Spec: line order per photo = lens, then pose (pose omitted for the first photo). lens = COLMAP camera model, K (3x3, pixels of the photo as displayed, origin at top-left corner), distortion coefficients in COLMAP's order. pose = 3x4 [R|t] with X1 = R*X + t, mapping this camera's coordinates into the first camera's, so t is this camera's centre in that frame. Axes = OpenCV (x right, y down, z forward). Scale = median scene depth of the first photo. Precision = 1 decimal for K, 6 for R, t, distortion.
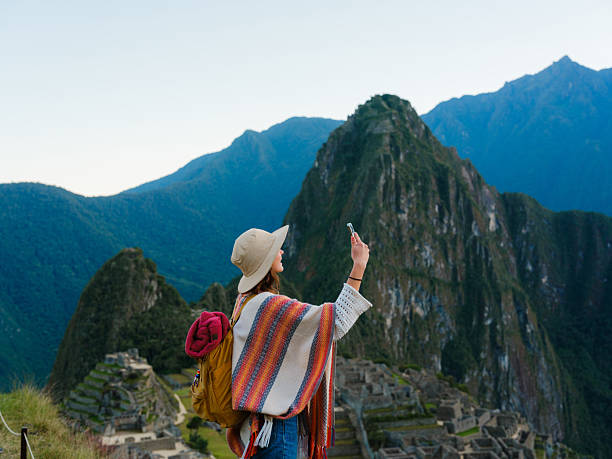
lens RADIAL K [[785.0, 0, 307.6], [0, 785.0, 226.0], [0, 0, 1]] dist [0.024820, 0.013784]
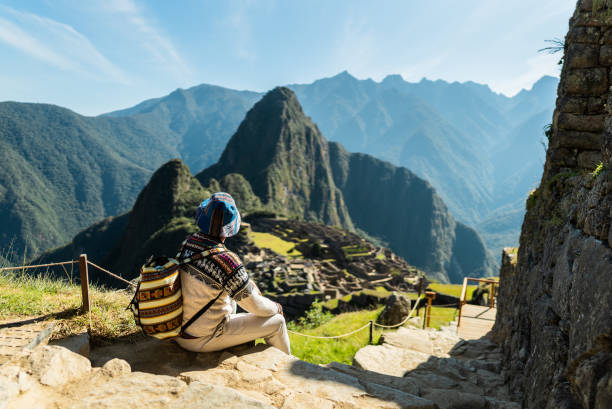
lens RADIAL K [[404.9, 0, 305.7], [0, 404.9, 207.9], [0, 0, 1]] dist [0.005974, 0.000281]
pose [[0.964043, 0.055455, 0.259896, -0.097052], [-0.093073, 0.986499, 0.134746, -0.010086], [-0.248915, -0.154090, 0.956189, -0.036212]]
